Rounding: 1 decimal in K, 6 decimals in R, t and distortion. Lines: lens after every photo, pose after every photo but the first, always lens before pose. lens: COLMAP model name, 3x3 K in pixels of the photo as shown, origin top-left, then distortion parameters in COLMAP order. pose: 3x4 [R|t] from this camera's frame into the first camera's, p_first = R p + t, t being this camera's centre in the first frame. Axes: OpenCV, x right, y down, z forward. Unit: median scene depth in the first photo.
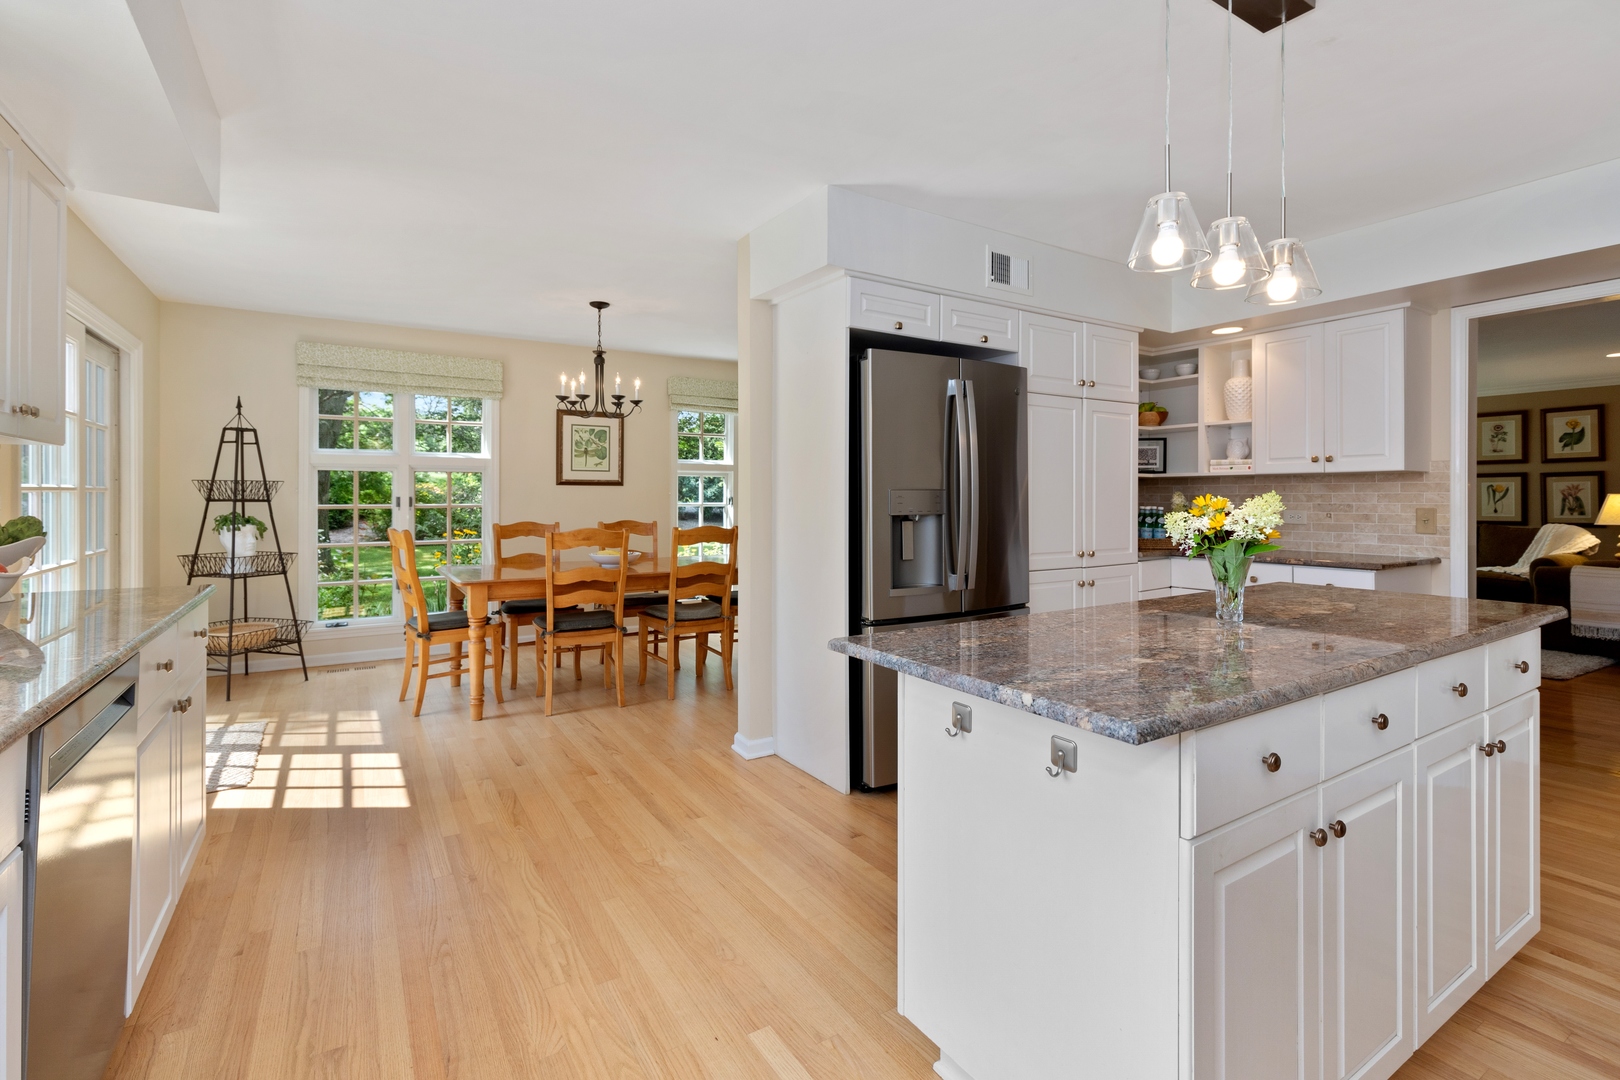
lens RADIAL K [[738.8, 0, 811.4], [0, 738.8, 493.0], [0, 0, 1]] dist [0.000079, -0.000572]
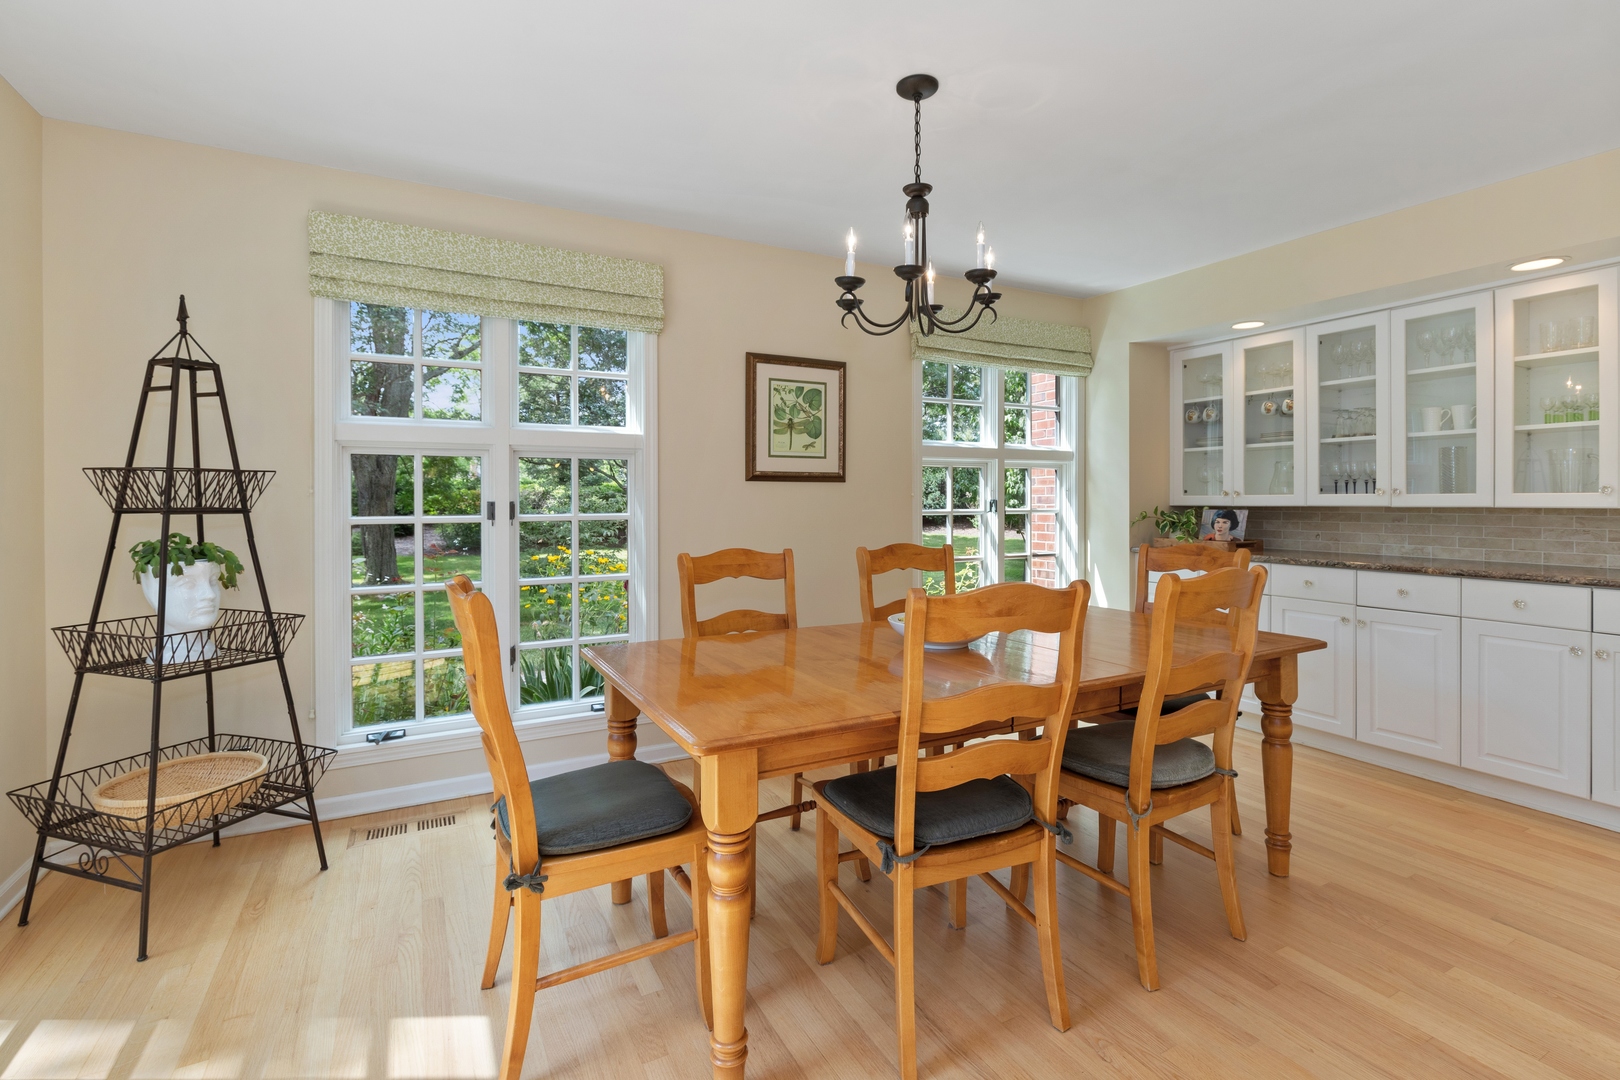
lens RADIAL K [[738.8, 0, 816.3], [0, 738.8, 499.6], [0, 0, 1]] dist [0.000079, -0.000572]
pose [[0.997776, -0.005153, -0.066463, -0.323965], [0.005372, 0.999981, 0.003125, 0.003499], [0.066445, -0.003475, 0.997784, 0.536554]]
